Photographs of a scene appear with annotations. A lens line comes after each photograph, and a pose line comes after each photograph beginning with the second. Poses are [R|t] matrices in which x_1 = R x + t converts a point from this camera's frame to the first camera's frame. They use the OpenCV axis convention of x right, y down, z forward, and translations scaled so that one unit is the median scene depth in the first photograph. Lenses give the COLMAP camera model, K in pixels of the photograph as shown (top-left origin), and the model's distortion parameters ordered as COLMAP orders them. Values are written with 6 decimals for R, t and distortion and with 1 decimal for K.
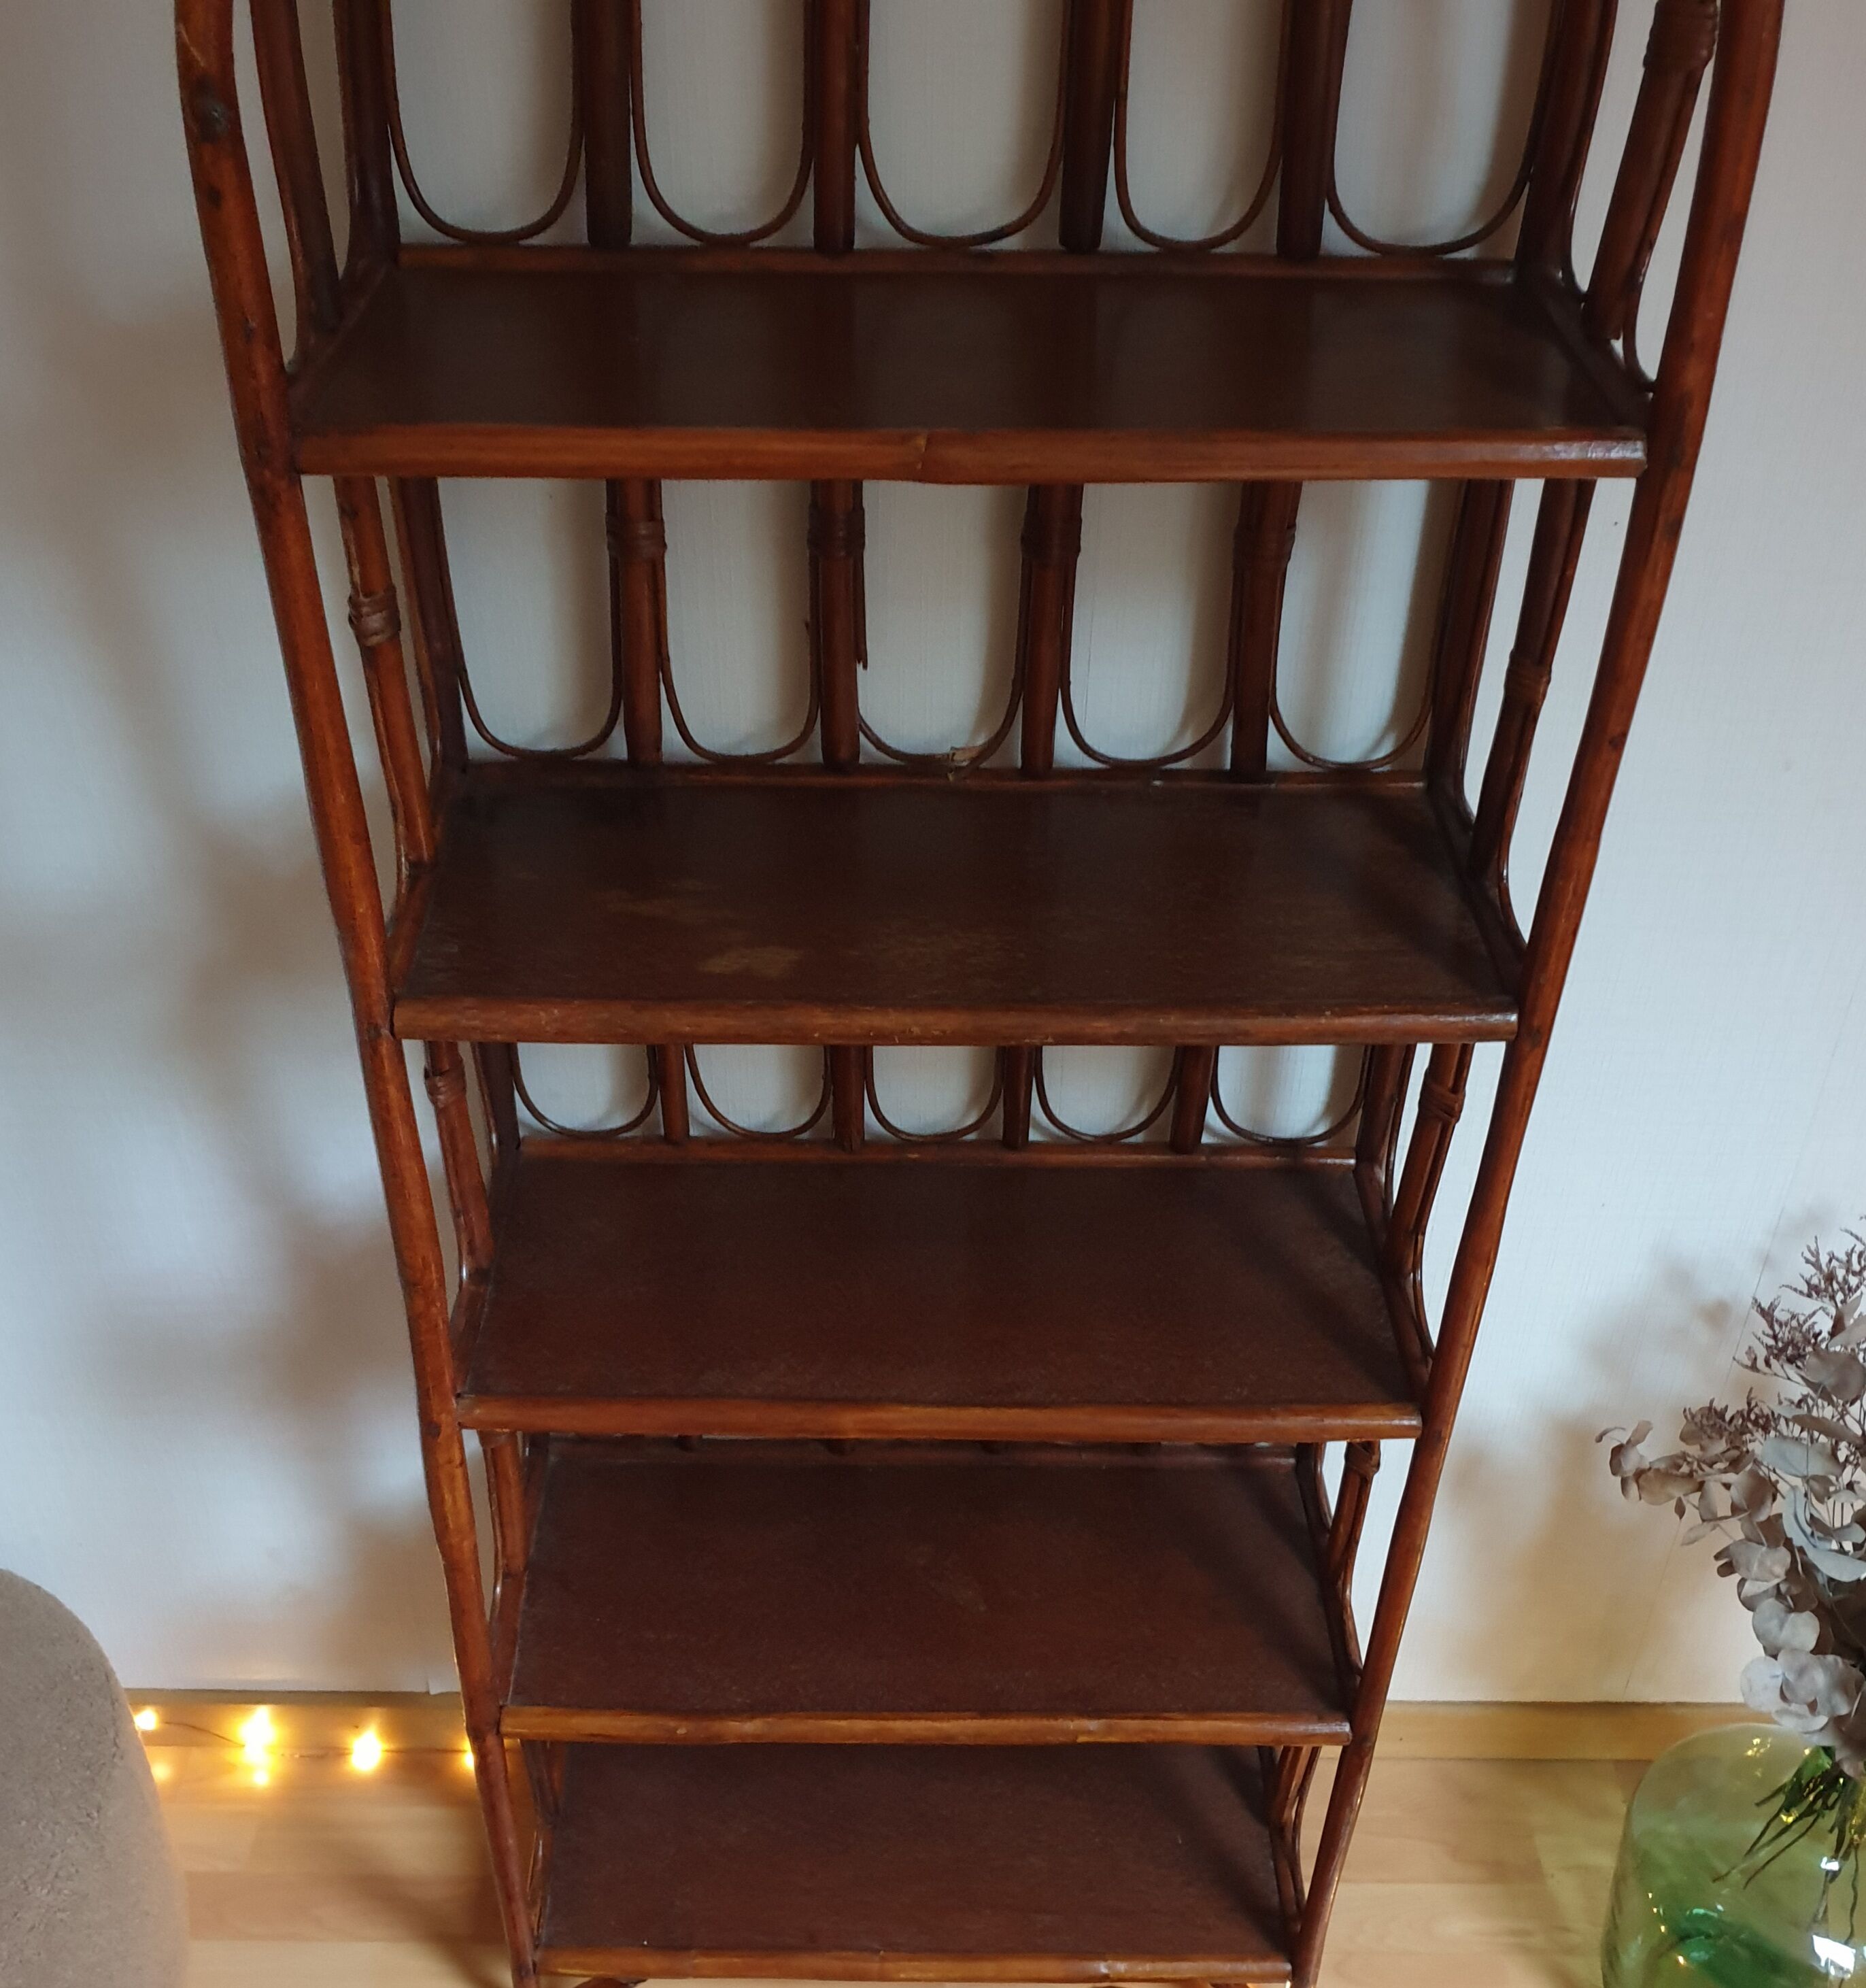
lens RADIAL K [[2066.4, 0, 933.0], [0, 2066.4, 994.0], [0, 0, 1]] dist [0.001739, -0.021980]
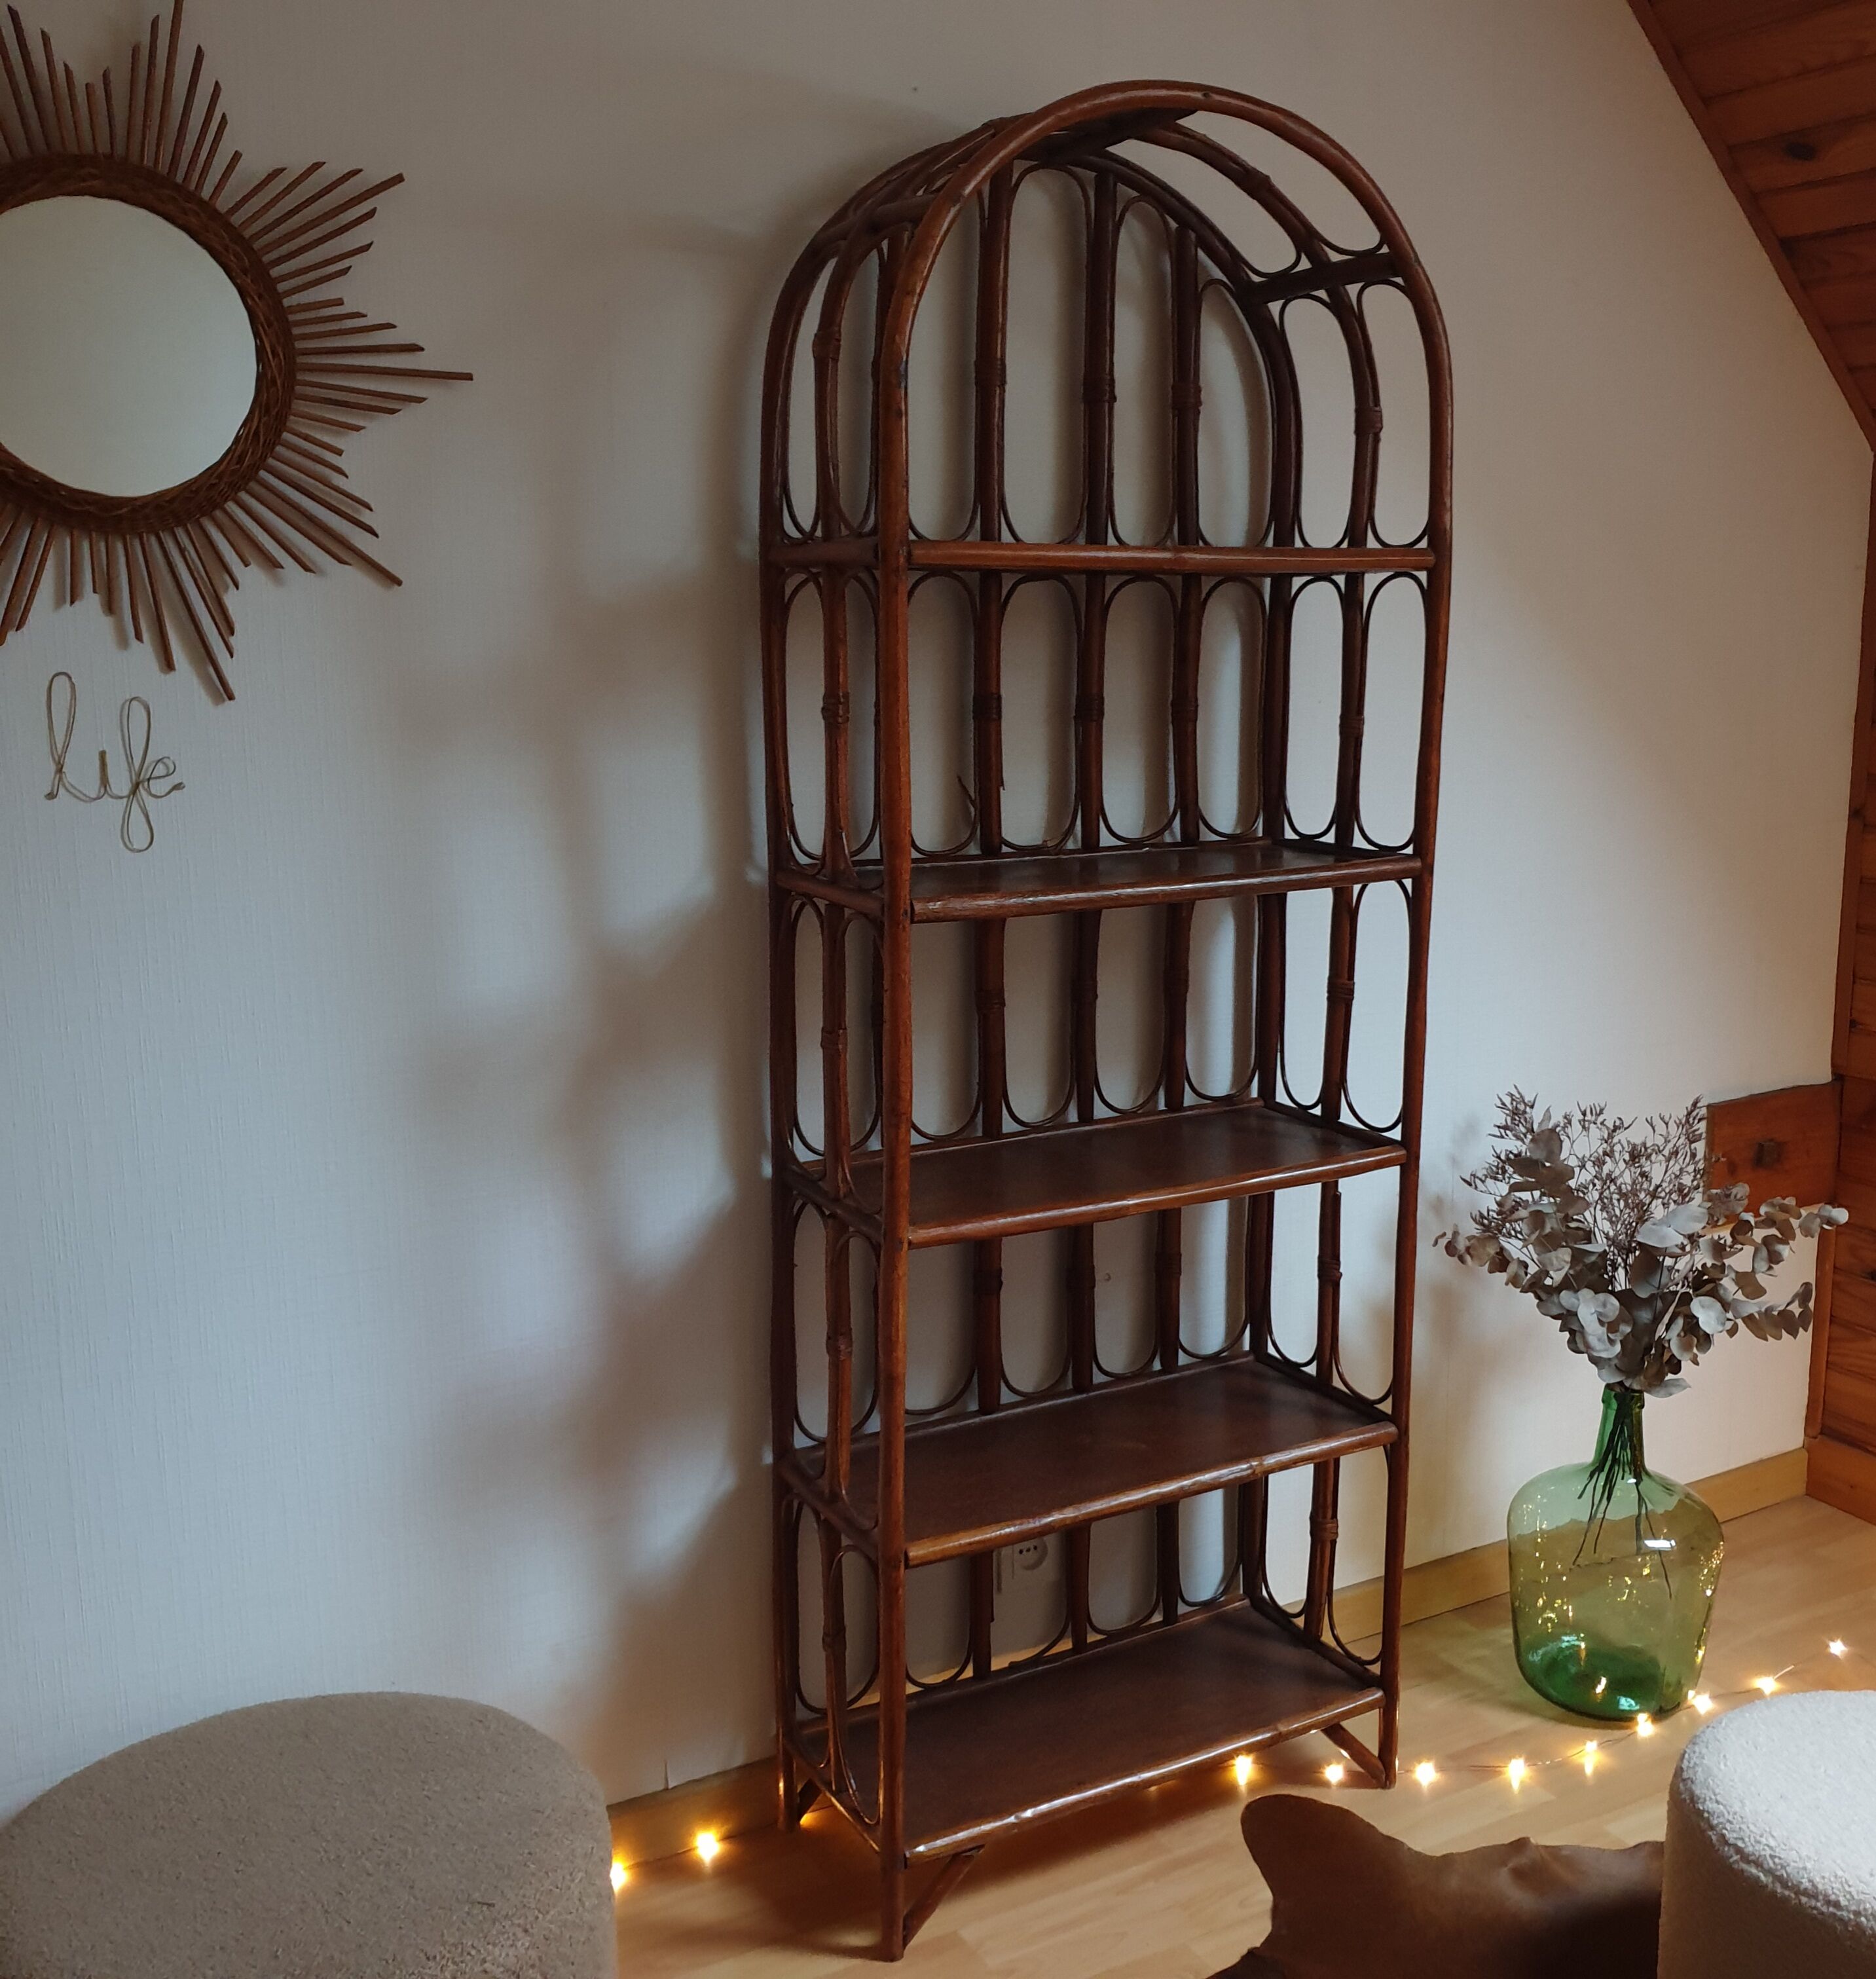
lens RADIAL K [[1958.2, 0, 996.3], [0, 1958.2, 947.4], [0, 0, 1]] dist [0.194403, -0.596255]
pose [[0.867826, -0.090422, 0.488571, -0.768028], [0.295886, 0.883986, -0.361967, 0.496180], [-0.399160, 0.458686, 0.793901, -0.236148]]
